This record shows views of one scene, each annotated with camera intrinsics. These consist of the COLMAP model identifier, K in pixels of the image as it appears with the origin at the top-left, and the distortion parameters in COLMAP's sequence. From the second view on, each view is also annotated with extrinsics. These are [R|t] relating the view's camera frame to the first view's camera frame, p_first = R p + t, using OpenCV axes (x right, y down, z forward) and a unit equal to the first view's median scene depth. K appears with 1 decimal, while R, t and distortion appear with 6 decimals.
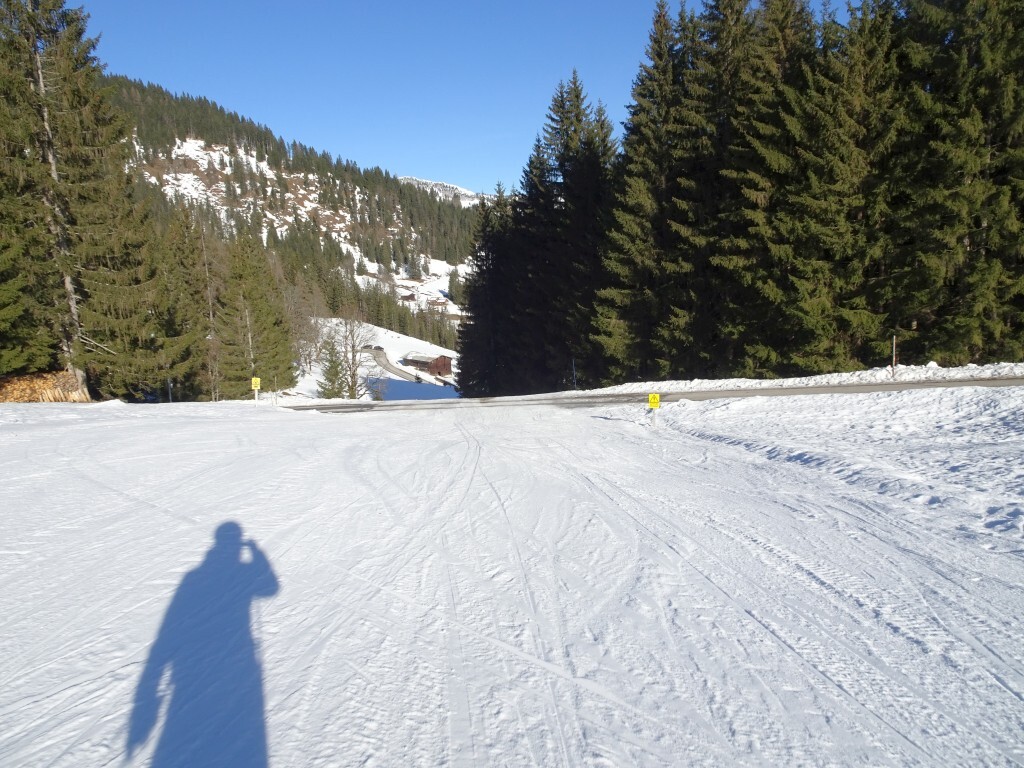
lens RADIAL K [[733.4, 0, 512.0], [0, 733.4, 384.0], [0, 0, 1]] dist [0.015719, -0.007098]
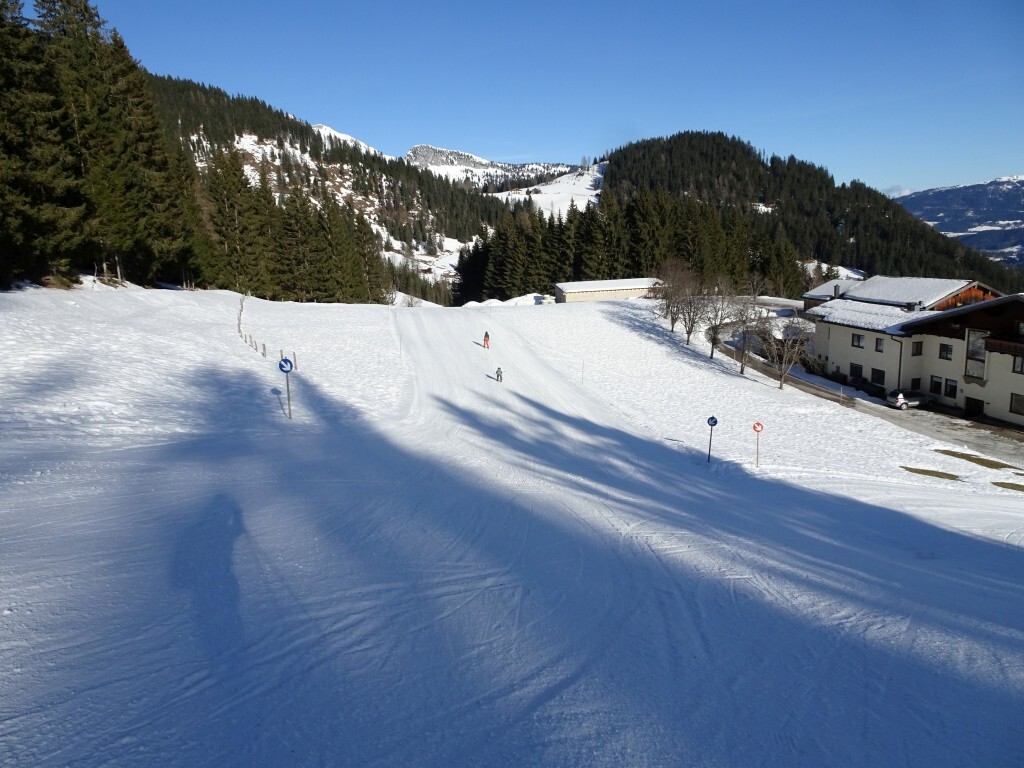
lens RADIAL K [[733.4, 0, 512.0], [0, 733.4, 384.0], [0, 0, 1]] dist [0.015719, -0.007098]
pose [[0.999739, 0.013468, -0.018444, 0.025826], [-0.012615, 0.998878, 0.045651, 0.014265], [0.019039, -0.045406, 0.998787, -0.216635]]
